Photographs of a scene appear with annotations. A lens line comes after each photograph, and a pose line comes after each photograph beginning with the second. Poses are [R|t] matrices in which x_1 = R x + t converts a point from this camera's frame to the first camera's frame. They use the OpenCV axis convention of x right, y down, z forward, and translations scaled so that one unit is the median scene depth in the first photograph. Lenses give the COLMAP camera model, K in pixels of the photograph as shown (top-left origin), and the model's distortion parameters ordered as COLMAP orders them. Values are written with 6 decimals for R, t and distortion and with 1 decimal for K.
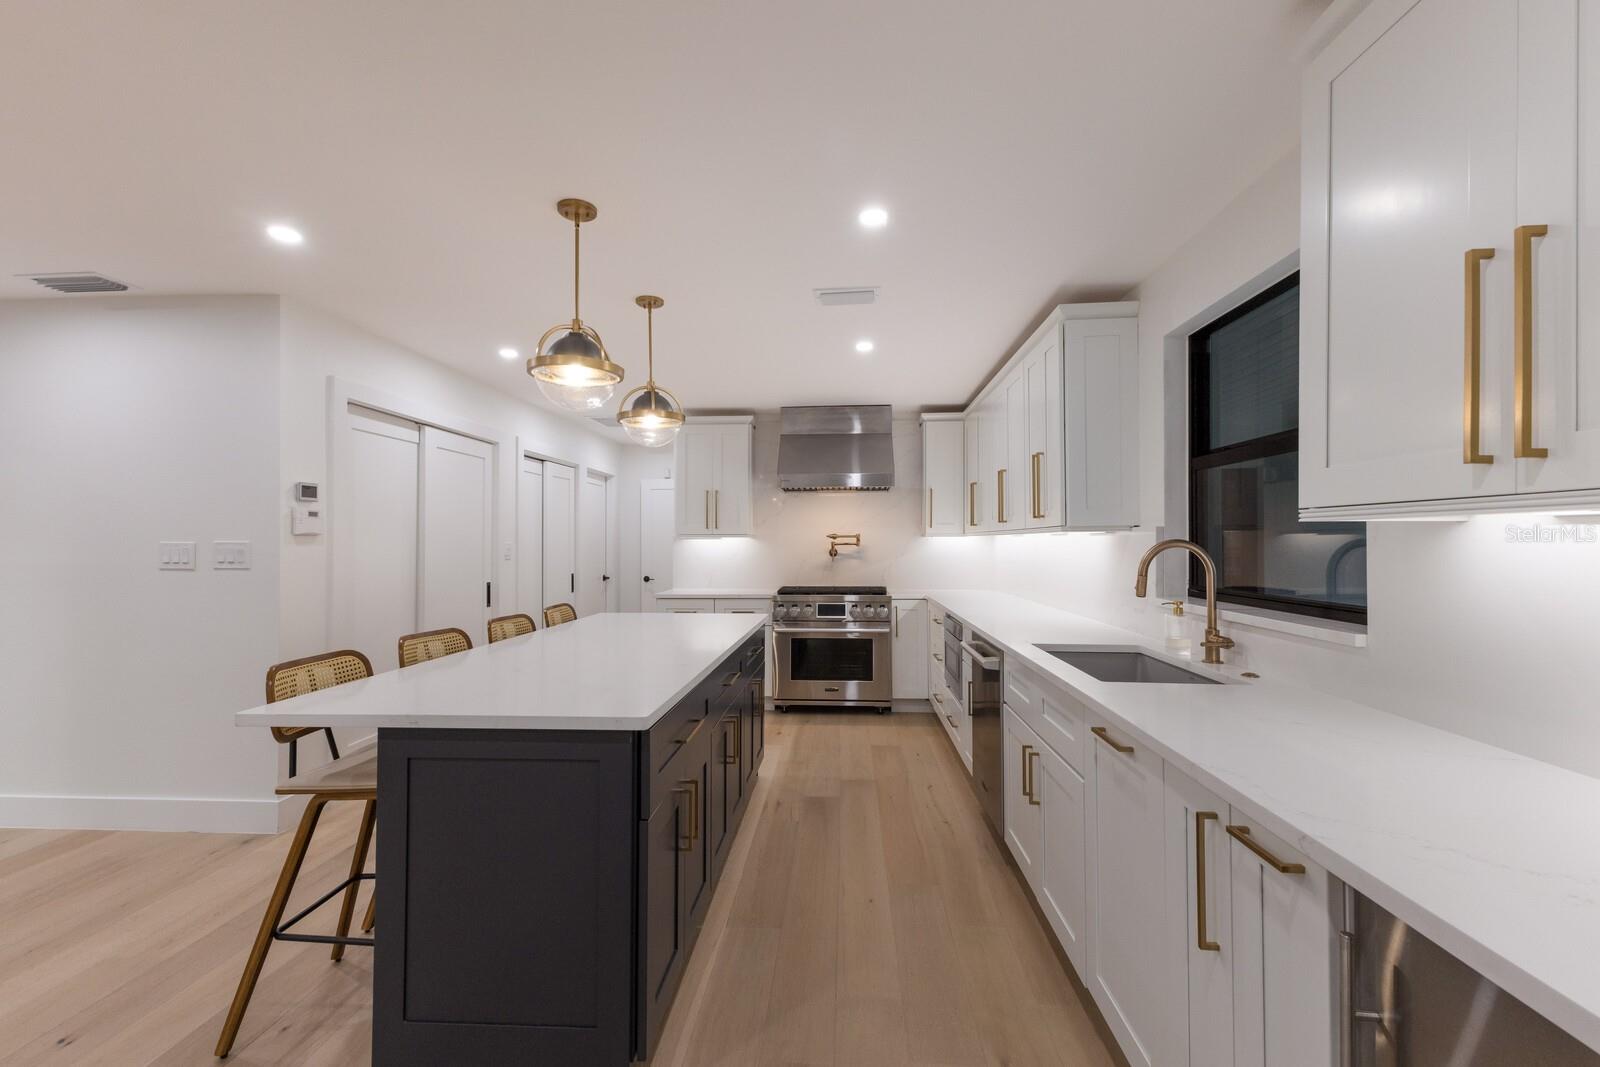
lens RADIAL K [[730.8, 0, 798.5], [0, 730.8, 528.0], [0, 0, 1]] dist [0.001759, 0.000279]
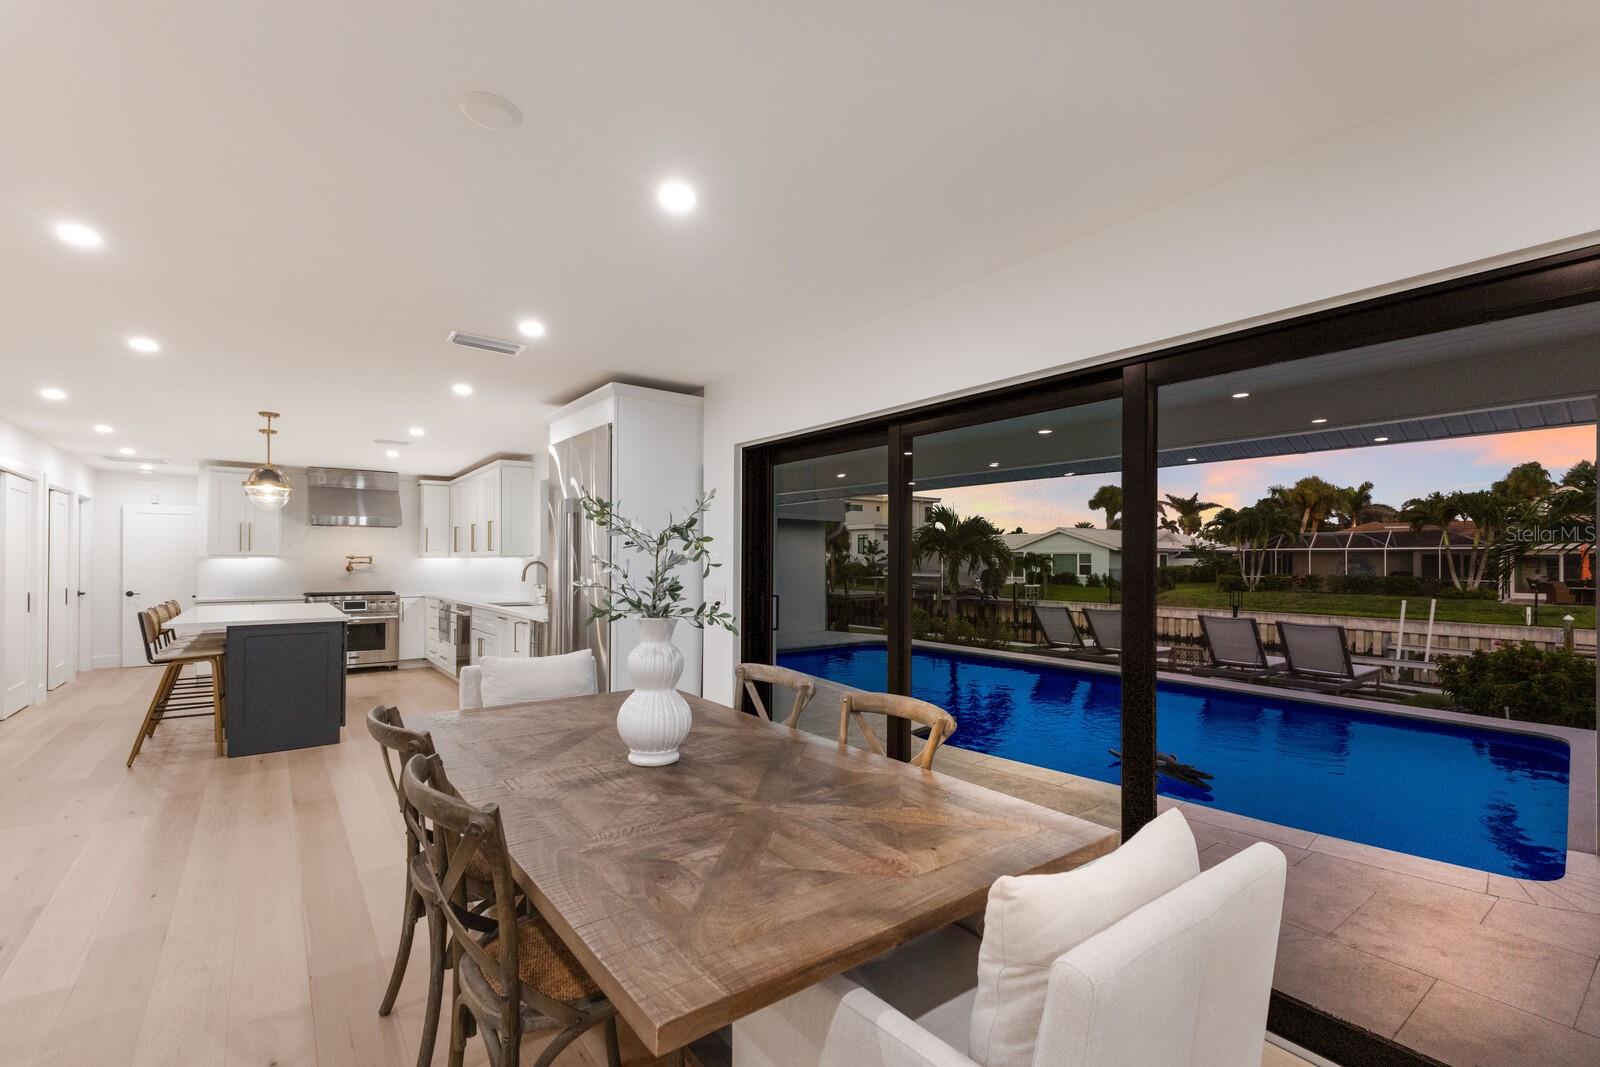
lens RADIAL K [[725.7, 0, 808.9], [0, 725.7, 575.5], [0, 0, 1]] dist [0.029835, -0.012201]
pose [[0.766408, -0.007157, 0.642314, -0.218116], [-0.016489, 0.999389, 0.030811, -0.014811], [-0.642143, -0.034204, 0.765822, -0.820308]]
